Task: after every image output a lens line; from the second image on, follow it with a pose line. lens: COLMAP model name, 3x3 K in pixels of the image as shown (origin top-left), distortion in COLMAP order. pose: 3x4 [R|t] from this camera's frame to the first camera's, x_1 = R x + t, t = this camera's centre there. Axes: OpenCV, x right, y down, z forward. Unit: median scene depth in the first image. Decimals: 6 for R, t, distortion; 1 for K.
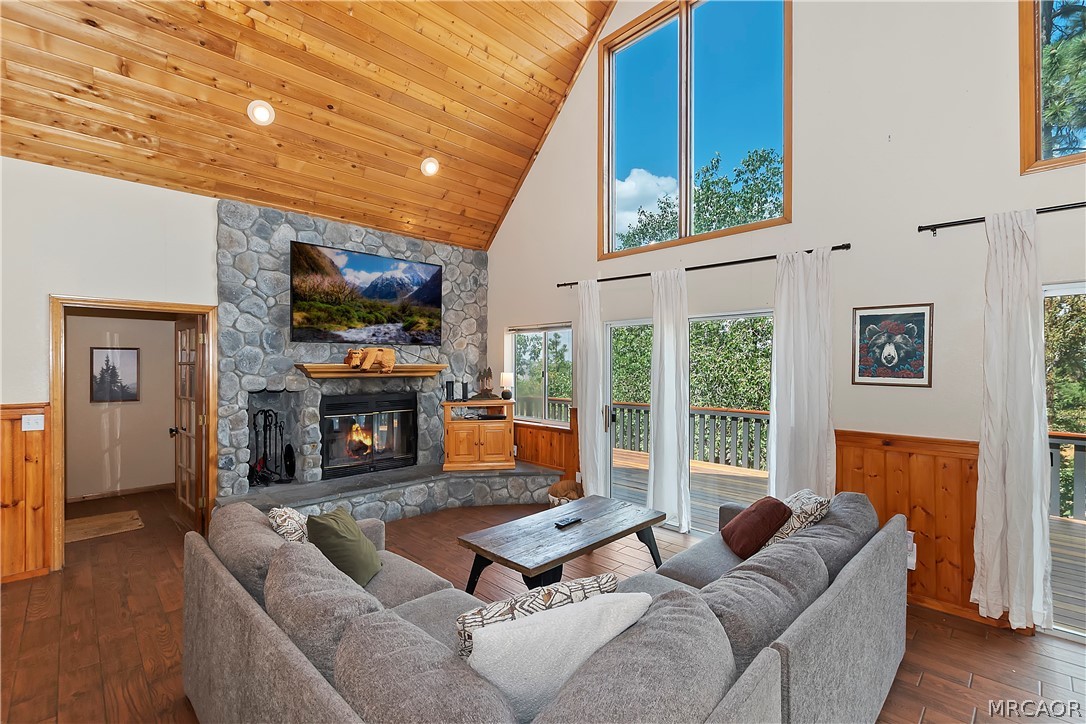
lens RADIAL K [[479.7, 0, 546.1], [0, 479.7, 364.7], [0, 0, 1]] dist [0.002779, 0.000310]
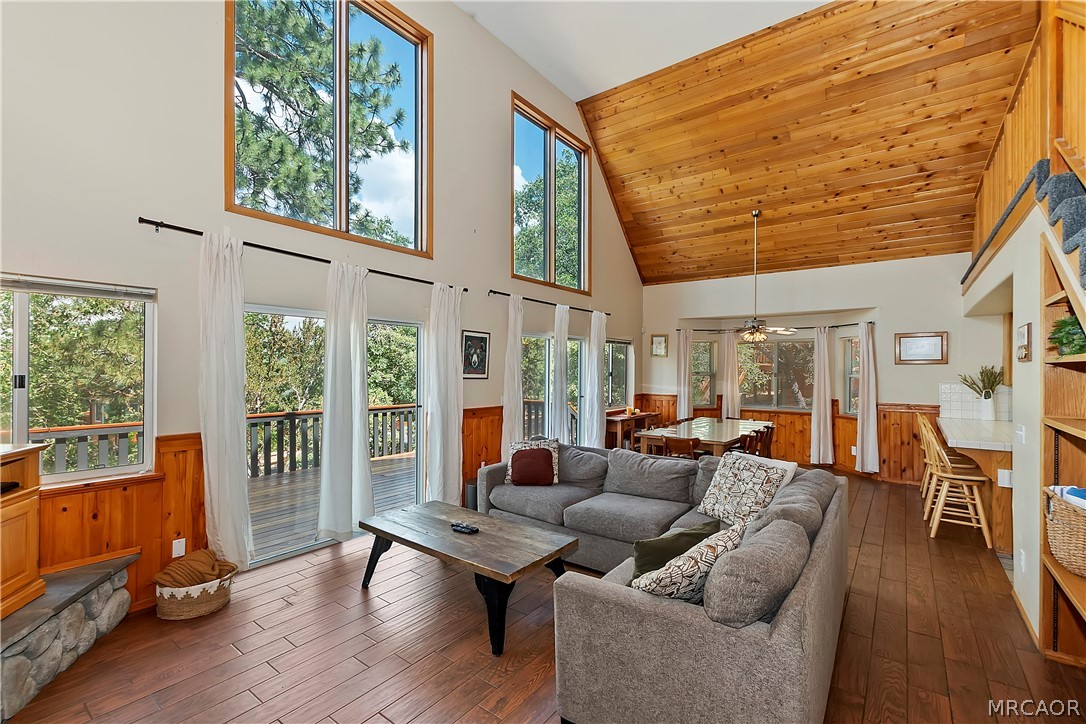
lens RADIAL K [[479.7, 0, 547.5], [0, 479.7, 366.9], [0, 0, 1]] dist [0.002779, 0.000310]
pose [[-0.145954, -0.005117, 0.989278, -0.619823], [-0.018801, 0.999820, 0.002398, -0.004327], [-0.989113, -0.018250, -0.146024, 0.628933]]
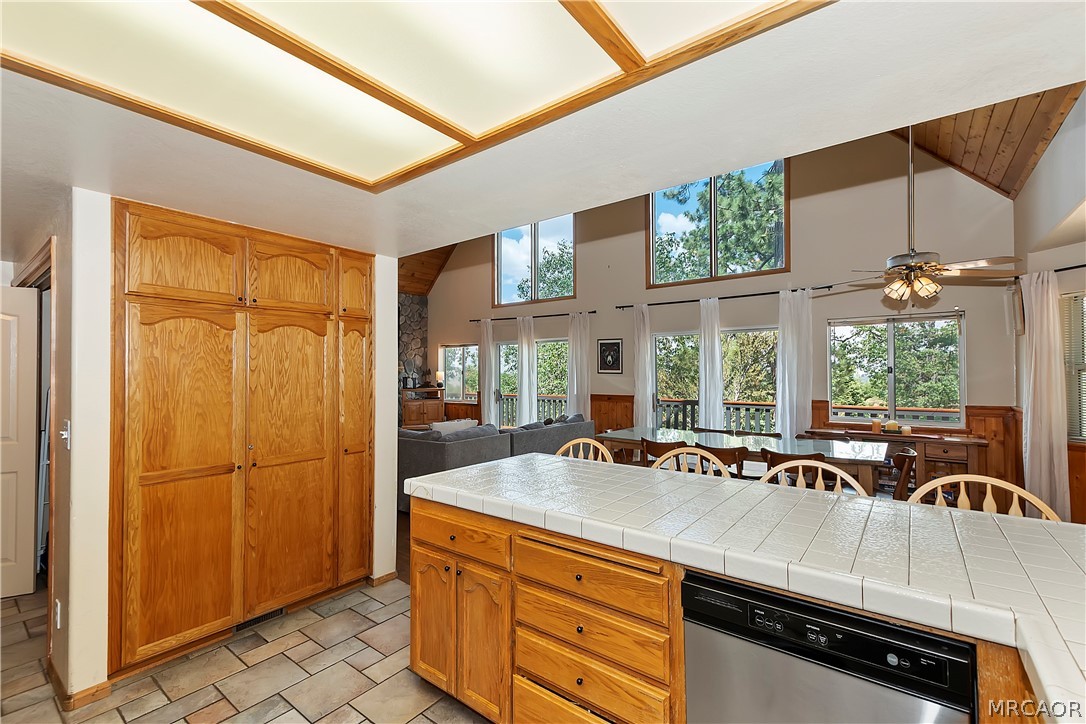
lens RADIAL K [[479.7, 0, 549.1], [0, 479.7, 358.6], [0, 0, 1]] dist [0.002779, 0.000310]
pose [[0.989923, -0.003328, 0.141568, 0.064170], [0.006990, 0.999653, -0.025378, 0.017867], [-0.141434, 0.026111, 0.989603, -0.785441]]
